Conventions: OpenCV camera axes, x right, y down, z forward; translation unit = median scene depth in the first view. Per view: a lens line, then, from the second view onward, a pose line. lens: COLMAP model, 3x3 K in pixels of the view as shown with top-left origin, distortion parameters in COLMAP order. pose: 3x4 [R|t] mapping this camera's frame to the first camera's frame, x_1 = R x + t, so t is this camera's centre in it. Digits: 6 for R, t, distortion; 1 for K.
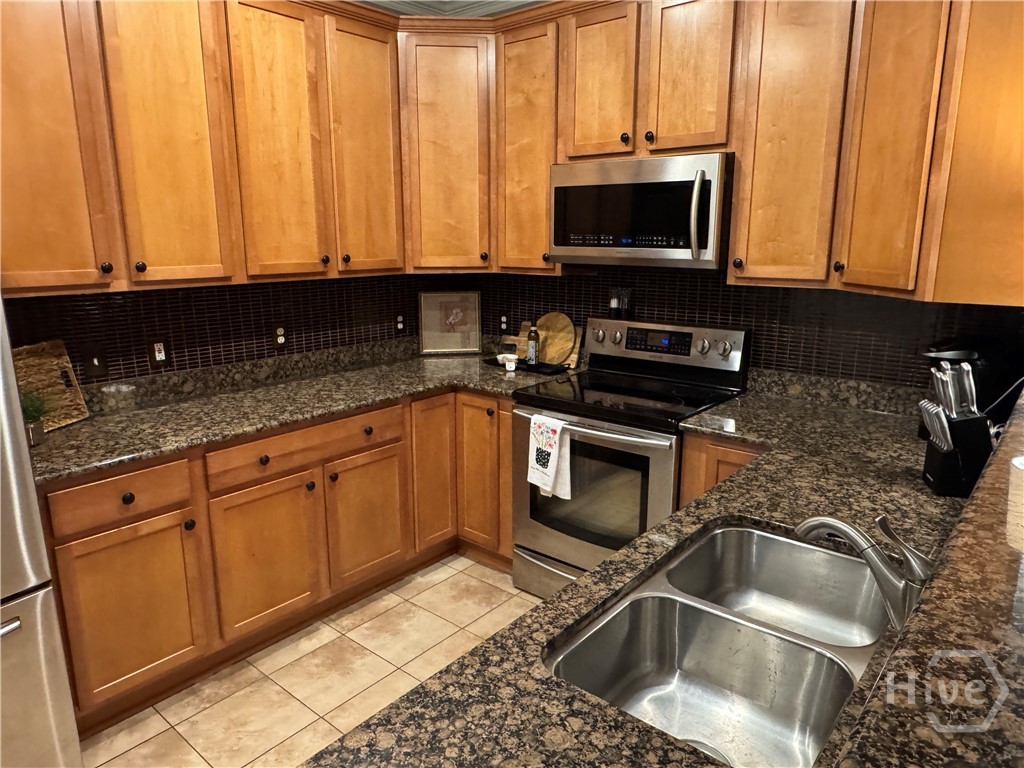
lens RADIAL K [[682.8, 0, 506.4], [0, 682.8, 384.0], [0, 0, 1]] dist [-0.002087, 0.000682]
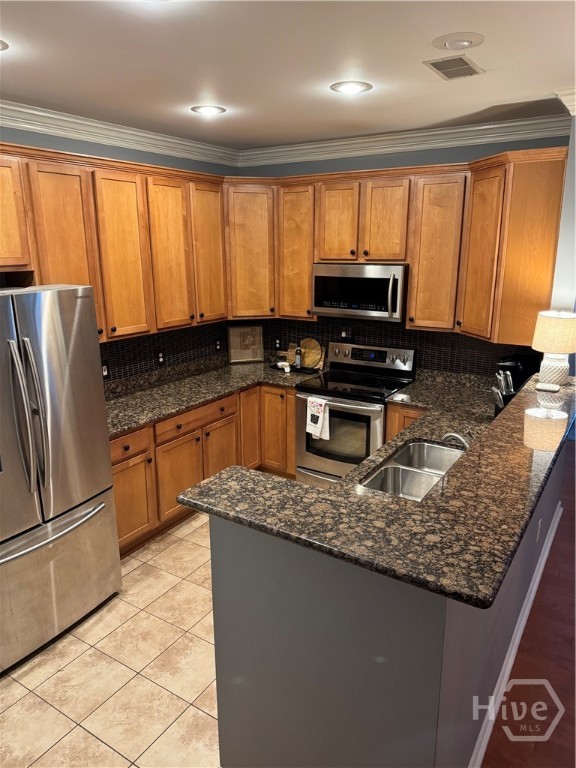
lens RADIAL K [[549.4, 0, 288.0], [0, 549.4, 384.0], [0, 0, 1]] dist [0.169028, -0.199564]
pose [[0.990368, -0.036541, 0.133548, -0.230176], [0.031568, 0.998734, 0.039166, -0.055470], [-0.134810, -0.034573, 0.990268, -0.542099]]
